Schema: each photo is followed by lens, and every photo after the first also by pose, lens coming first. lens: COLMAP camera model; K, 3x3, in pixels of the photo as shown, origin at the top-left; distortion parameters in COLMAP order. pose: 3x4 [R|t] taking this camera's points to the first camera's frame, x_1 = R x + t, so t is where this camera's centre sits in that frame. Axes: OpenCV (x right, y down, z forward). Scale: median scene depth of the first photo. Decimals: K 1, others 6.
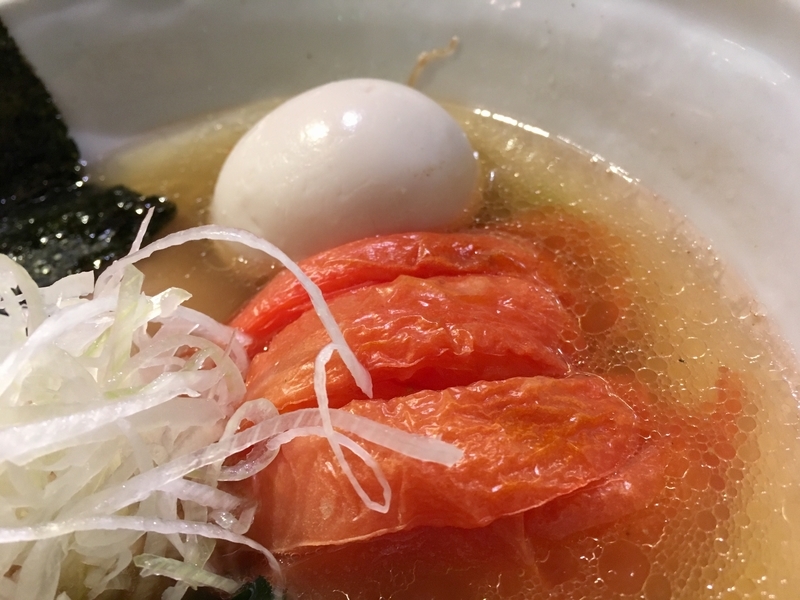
lens RADIAL K [[715.6, 0, 408.8], [0, 715.6, 297.9], [0, 0, 1]] dist [0.031357, 0.000600]
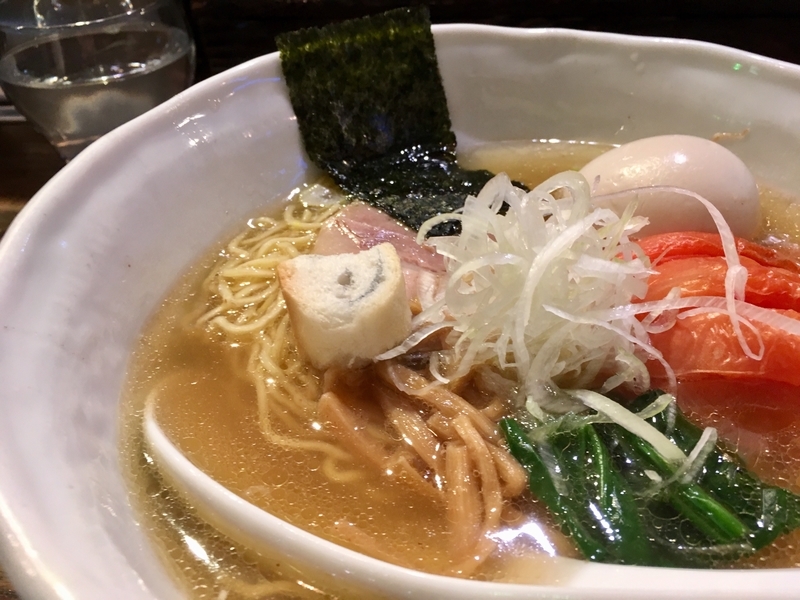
lens RADIAL K [[715.6, 0, 408.8], [0, 715.6, 297.9], [0, 0, 1]] dist [0.031357, 0.000600]
pose [[0.966189, 0.251493, -0.056834, -0.728105], [-0.256170, 0.961347, -0.100942, 0.500544], [0.029251, 0.112088, 0.993268, -0.727104]]
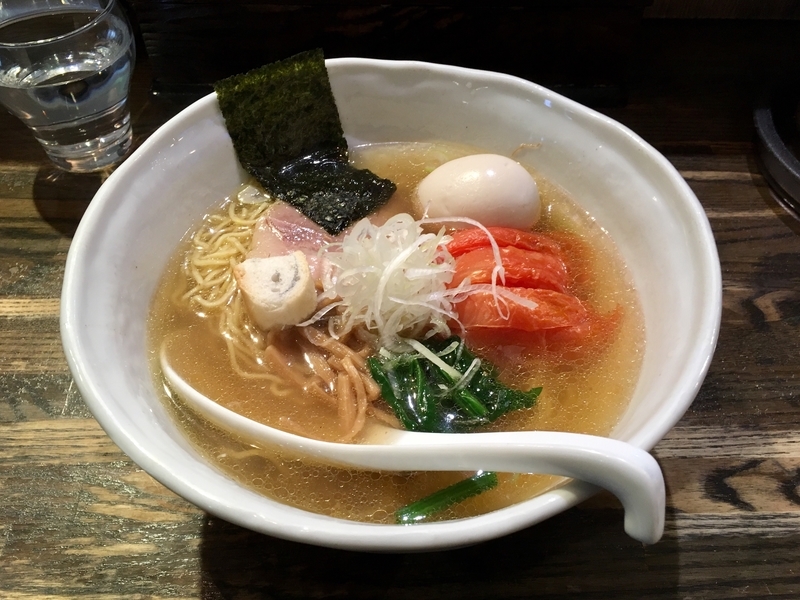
lens RADIAL K [[715.6, 0, 408.8], [0, 715.6, 297.9], [0, 0, 1]] dist [0.031357, 0.000600]
pose [[0.971278, 0.218780, 0.093563, -0.716528], [-0.225037, 0.972346, 0.062461, 0.091363], [-0.077311, -0.081723, 0.993652, -1.980586]]
